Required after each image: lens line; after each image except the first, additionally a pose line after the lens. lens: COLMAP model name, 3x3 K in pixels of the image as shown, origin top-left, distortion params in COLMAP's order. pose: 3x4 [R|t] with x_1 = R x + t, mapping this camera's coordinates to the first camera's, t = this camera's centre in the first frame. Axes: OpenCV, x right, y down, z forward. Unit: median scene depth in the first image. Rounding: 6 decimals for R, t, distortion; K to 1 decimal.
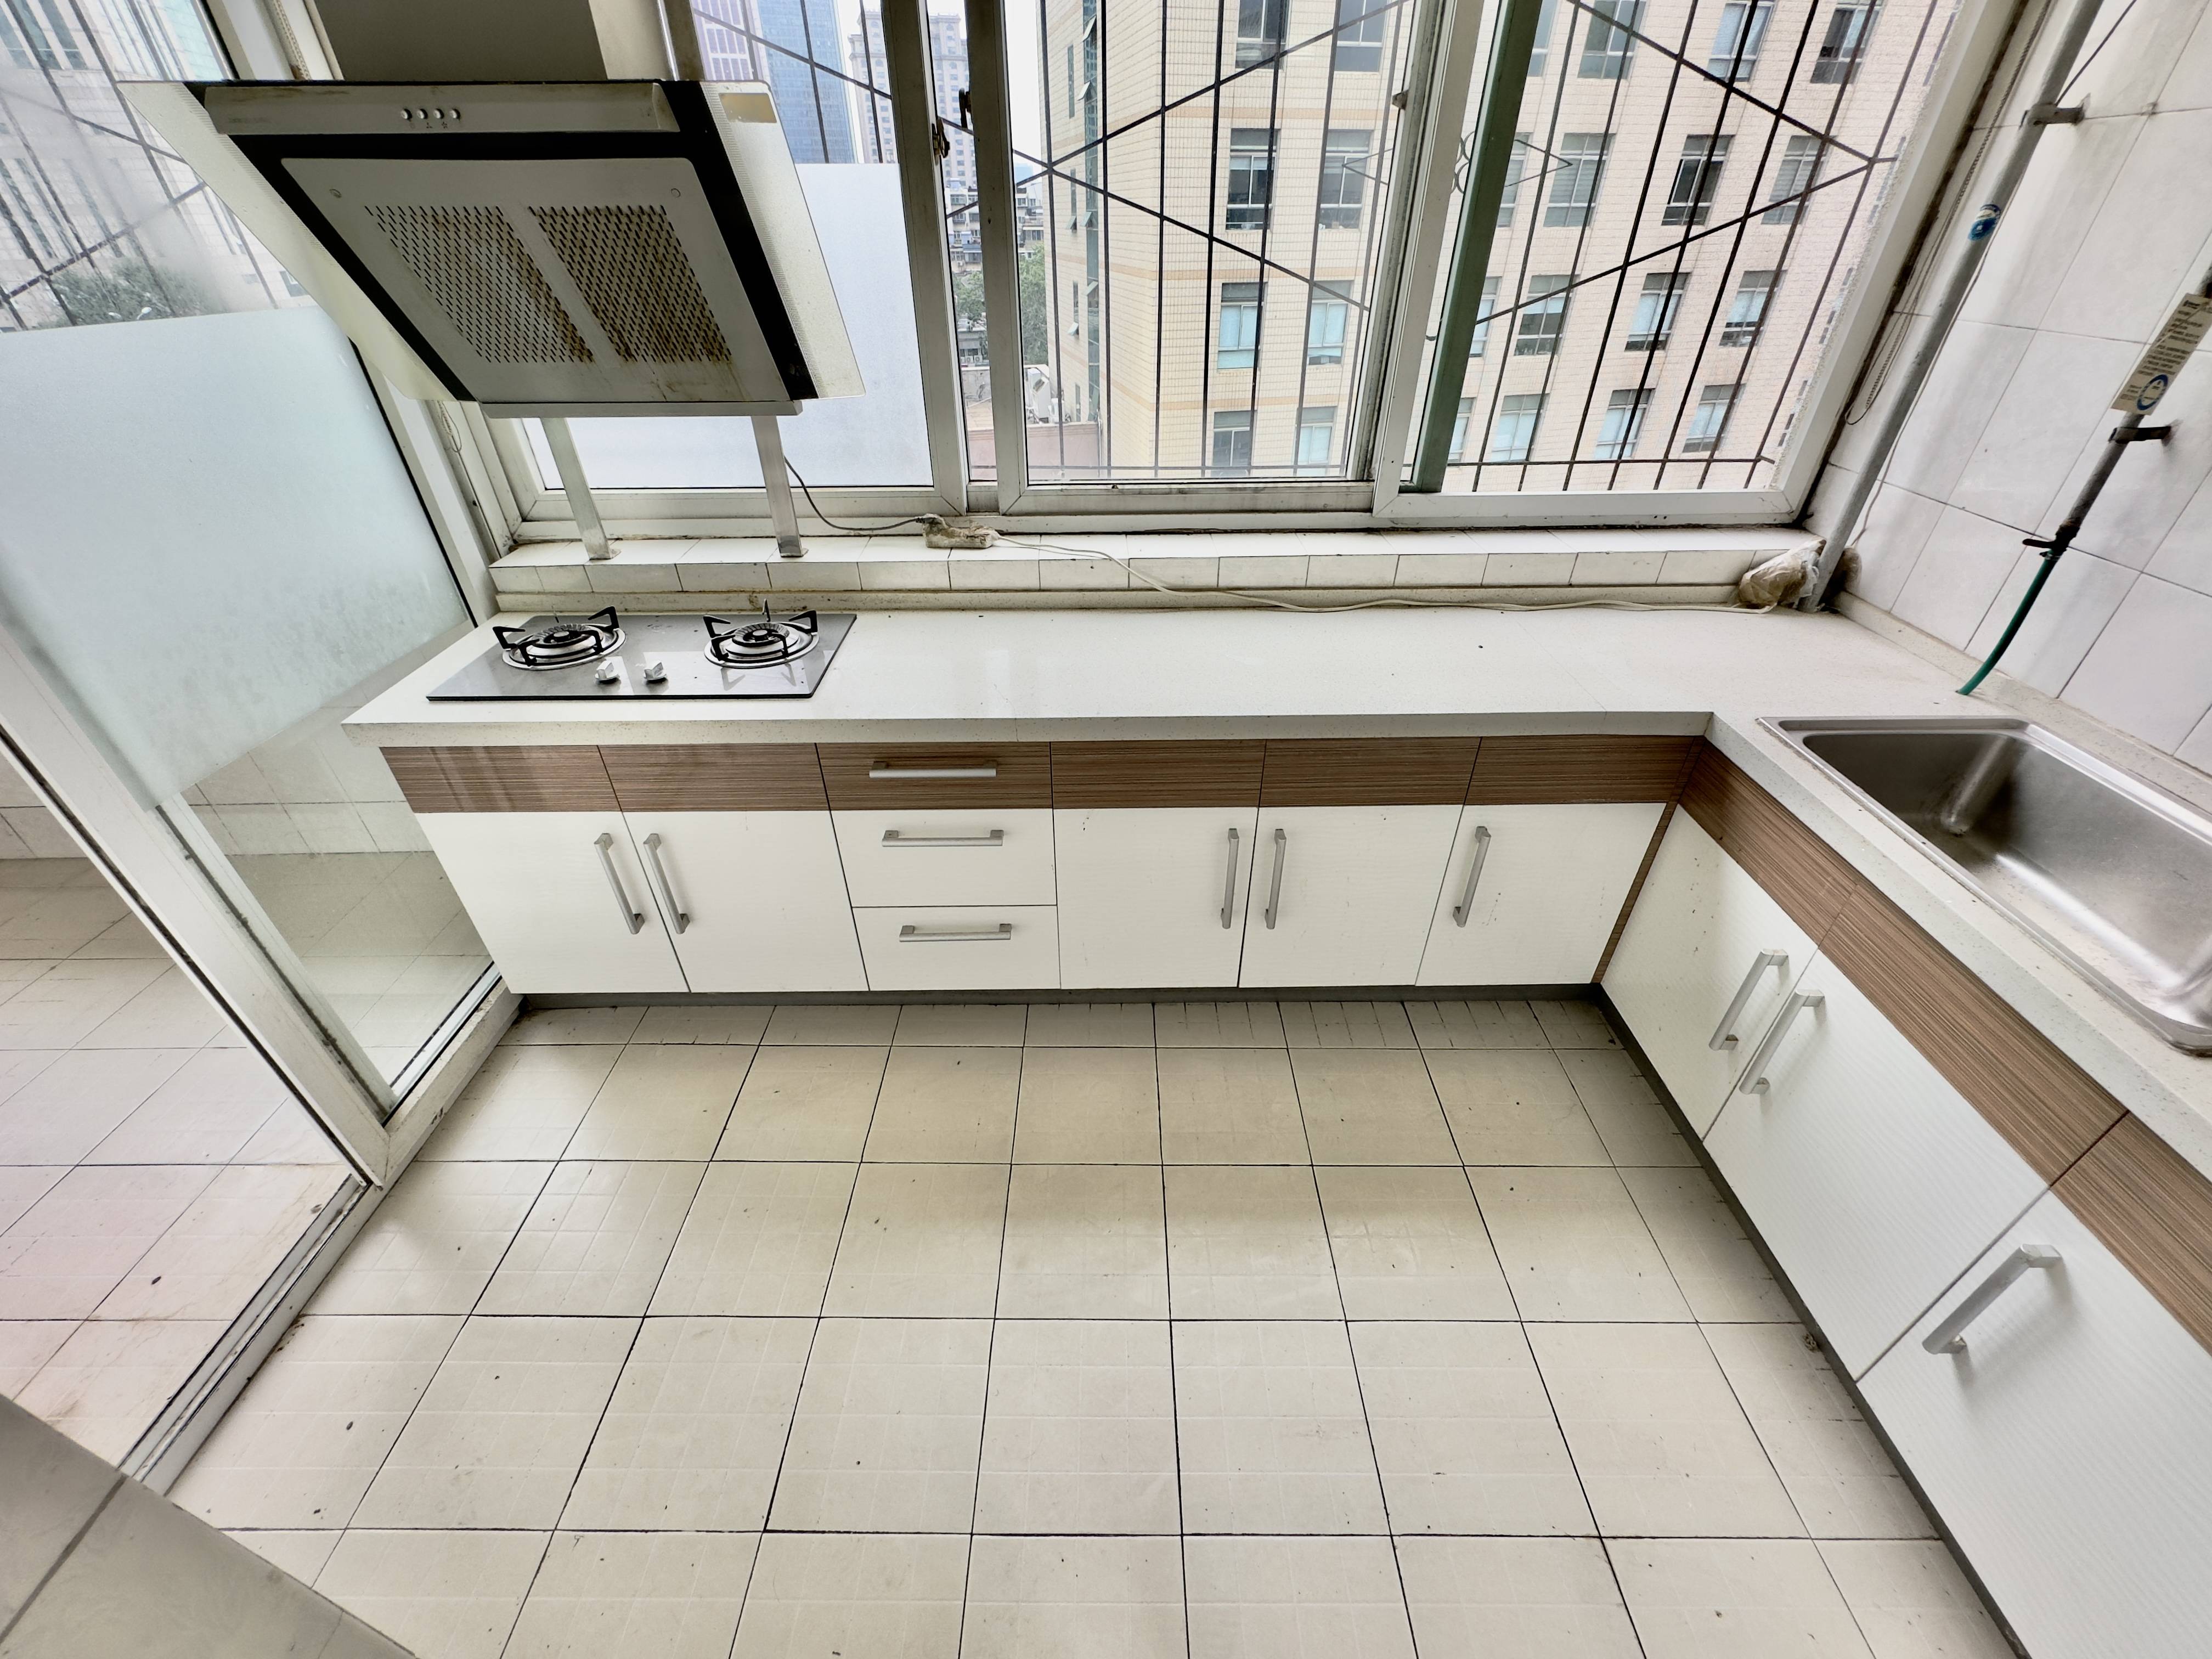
lens RADIAL K [[883.7, 0, 1117.2], [0, 883.7, 819.2], [0, 0, 1]] dist [-0.004198, 0.000973]
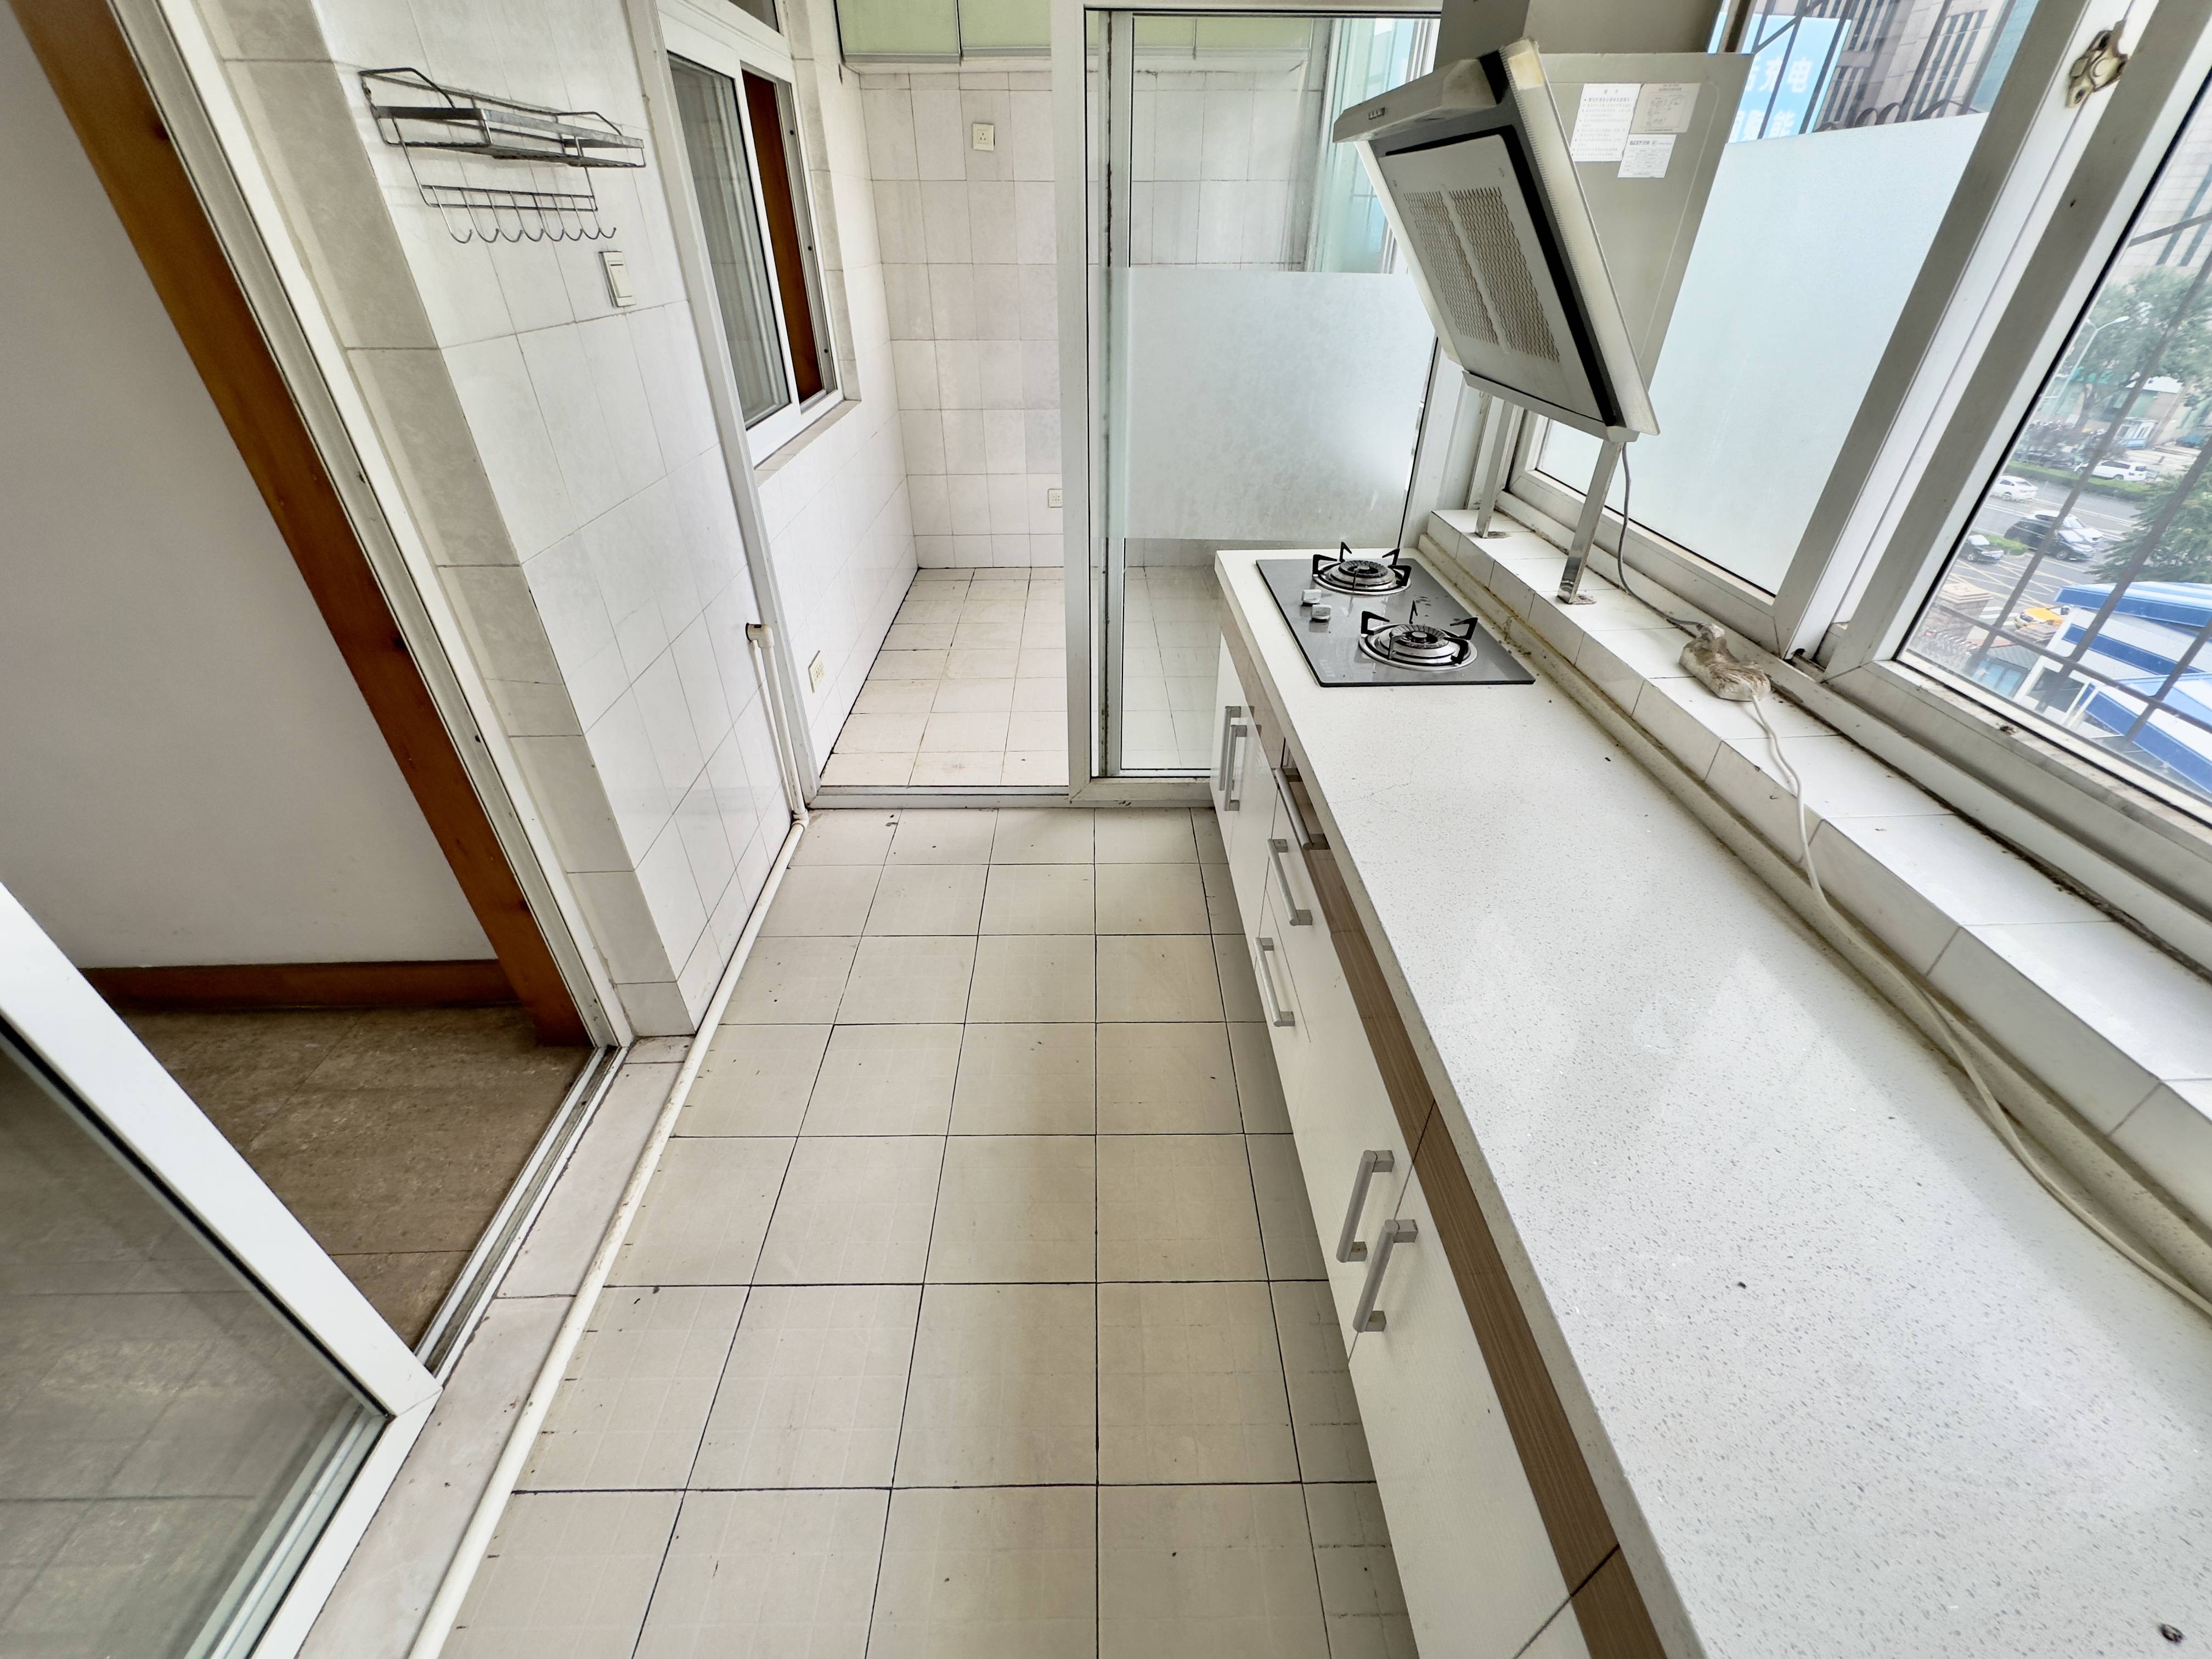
lens RADIAL K [[883.7, 0, 1099.1], [0, 883.7, 827.7], [0, 0, 1]] dist [-0.004198, 0.000973]
pose [[0.001597, 0.567498, -0.823373, 0.457677], [-0.562228, 0.681425, 0.468572, -0.290091], [0.826981, 0.462175, 0.320152, 0.444256]]
